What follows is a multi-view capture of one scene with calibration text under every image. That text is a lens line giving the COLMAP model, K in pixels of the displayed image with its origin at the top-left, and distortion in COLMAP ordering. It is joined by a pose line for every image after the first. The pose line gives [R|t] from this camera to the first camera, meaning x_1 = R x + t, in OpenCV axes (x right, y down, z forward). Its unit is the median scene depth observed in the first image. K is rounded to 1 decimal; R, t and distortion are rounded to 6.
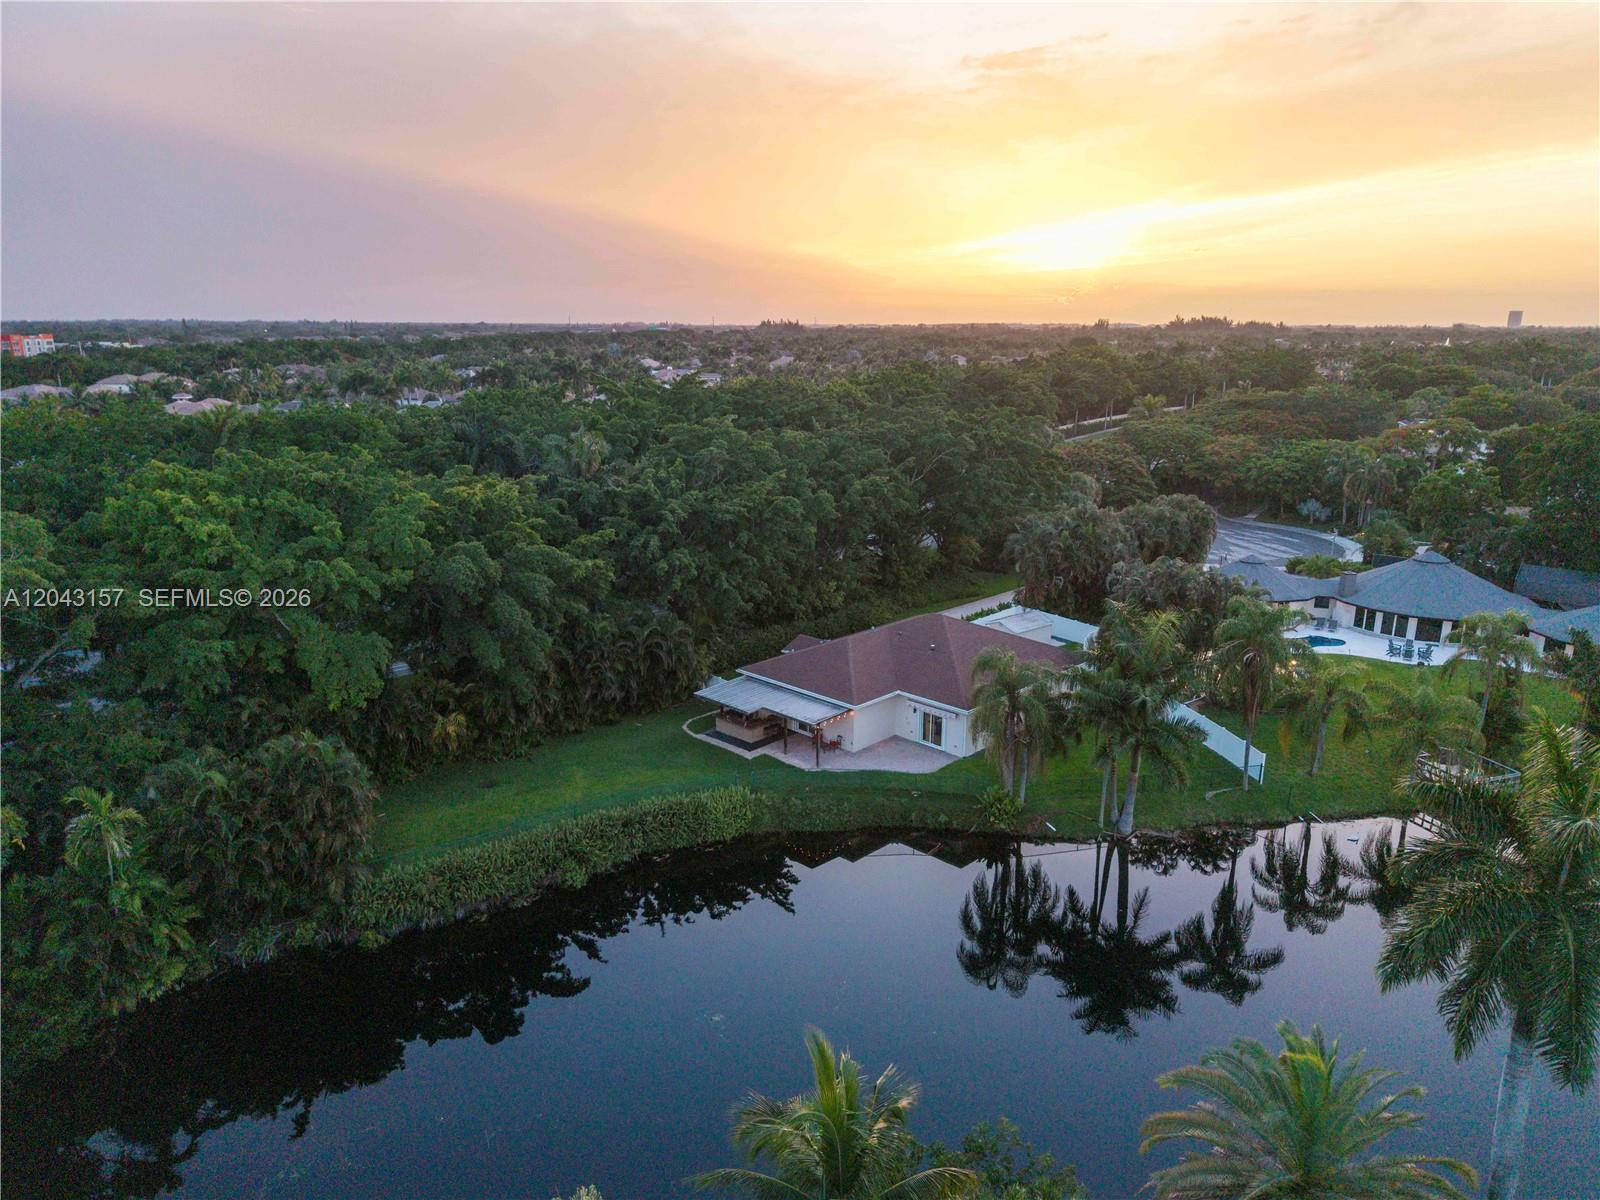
lens RADIAL K [[1089.6, 0, 800.4], [0, 1089.6, 588.9], [0, 0, 1]] dist [0.006697, -0.015948]
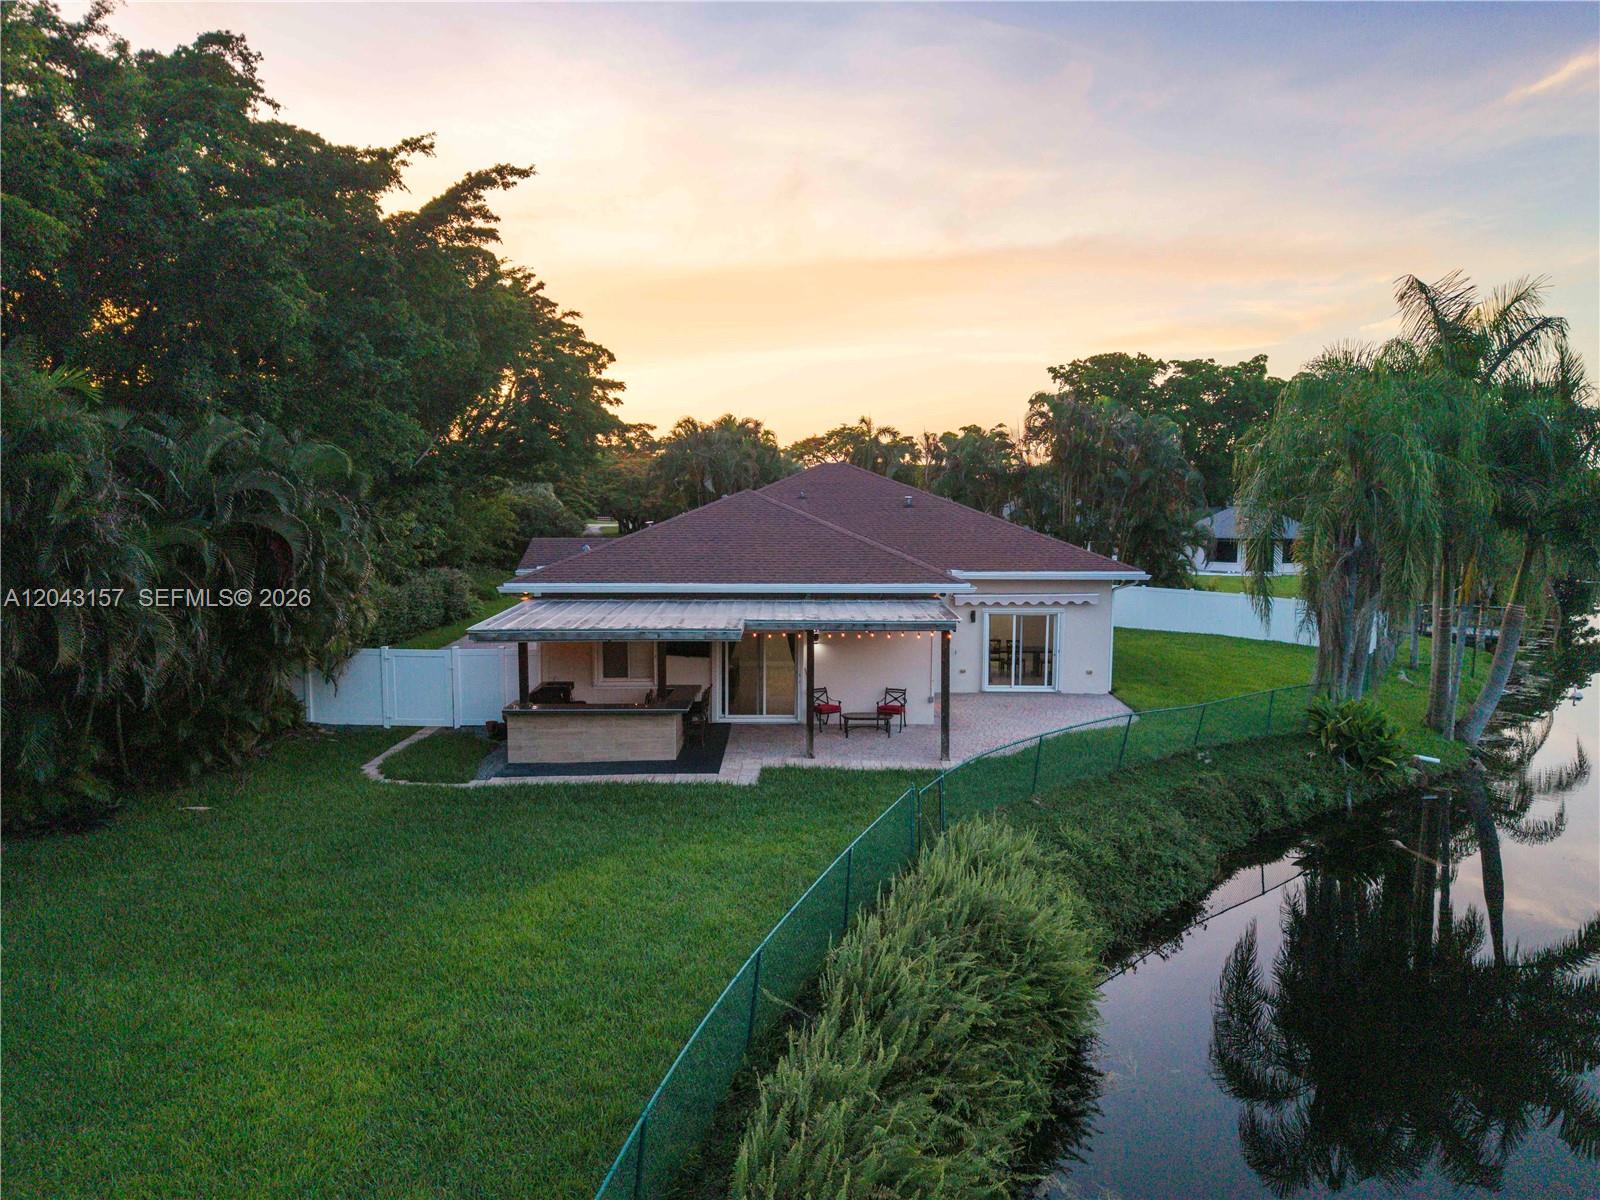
lens RADIAL K [[1089.6, 0, 790.6], [0, 1089.6, 599.0], [0, 0, 1]] dist [0.006697, -0.015948]
pose [[0.719281, -0.065638, 0.691612, -0.246014], [0.168961, 0.982163, -0.082508, 0.132653], [-0.673860, 0.176202, 0.717541, 0.769044]]
